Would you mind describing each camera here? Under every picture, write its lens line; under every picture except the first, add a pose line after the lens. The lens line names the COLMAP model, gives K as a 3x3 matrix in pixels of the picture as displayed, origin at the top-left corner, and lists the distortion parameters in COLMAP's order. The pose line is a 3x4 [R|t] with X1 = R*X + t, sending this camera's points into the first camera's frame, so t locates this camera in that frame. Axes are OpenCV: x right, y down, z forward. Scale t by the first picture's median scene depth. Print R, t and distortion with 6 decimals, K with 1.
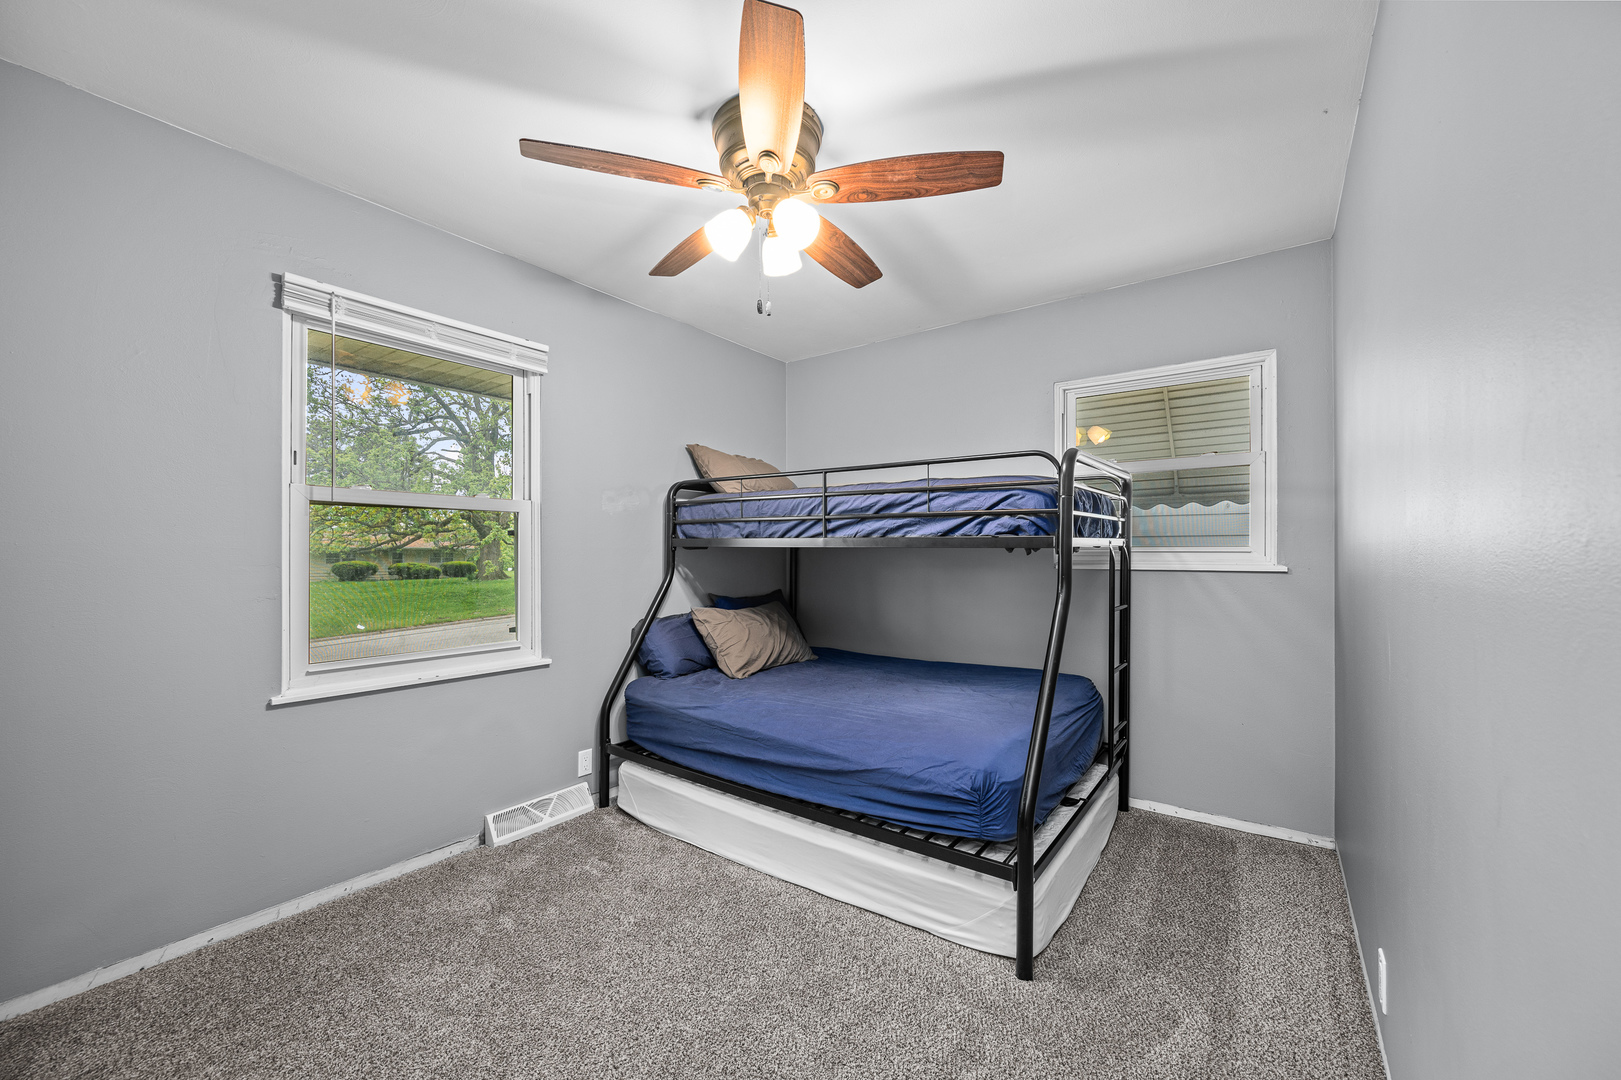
lens RADIAL K [[636.9, 0, 814.6], [0, 636.9, 546.1], [0, 0, 1]] dist [0.003119, 0.000113]
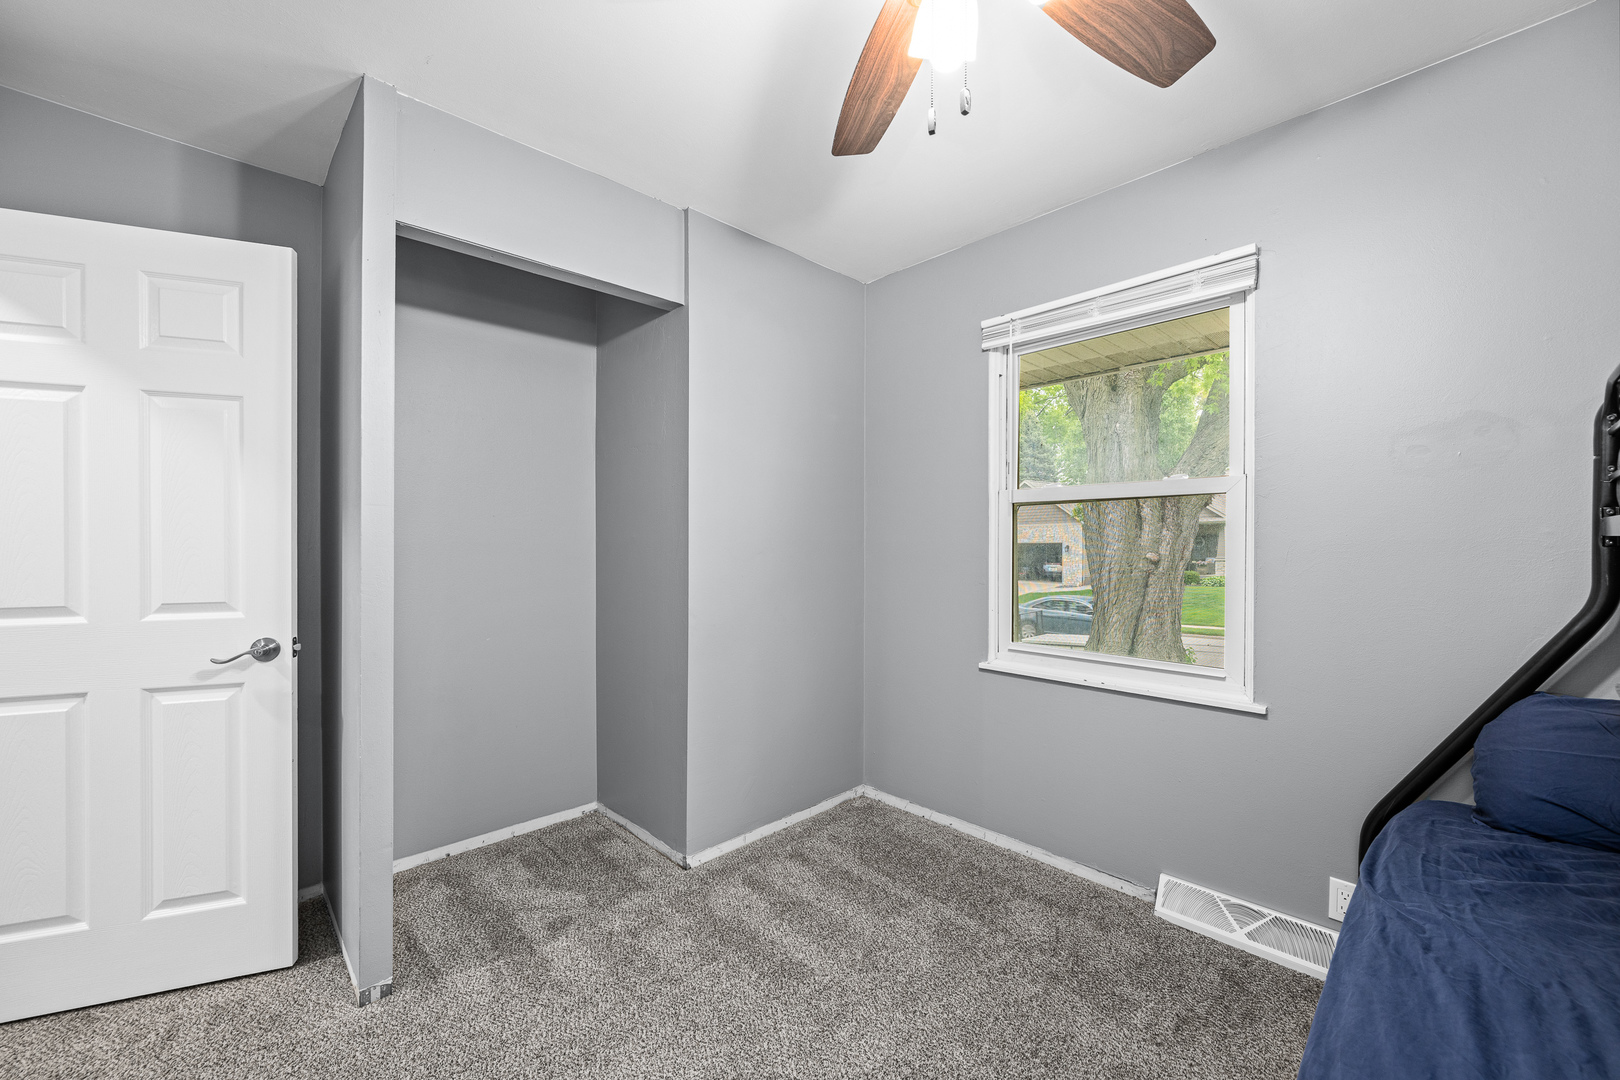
lens RADIAL K [[636.5, 0, 814.4], [0, 636.5, 548.8], [0, 0, 1]] dist [0.003119, 0.000113]
pose [[-0.169933, -0.000061, -0.985456, 0.361420], [0.006381, 0.999979, -0.001163, 0.009523], [0.985435, -0.006486, -0.169929, 0.717599]]
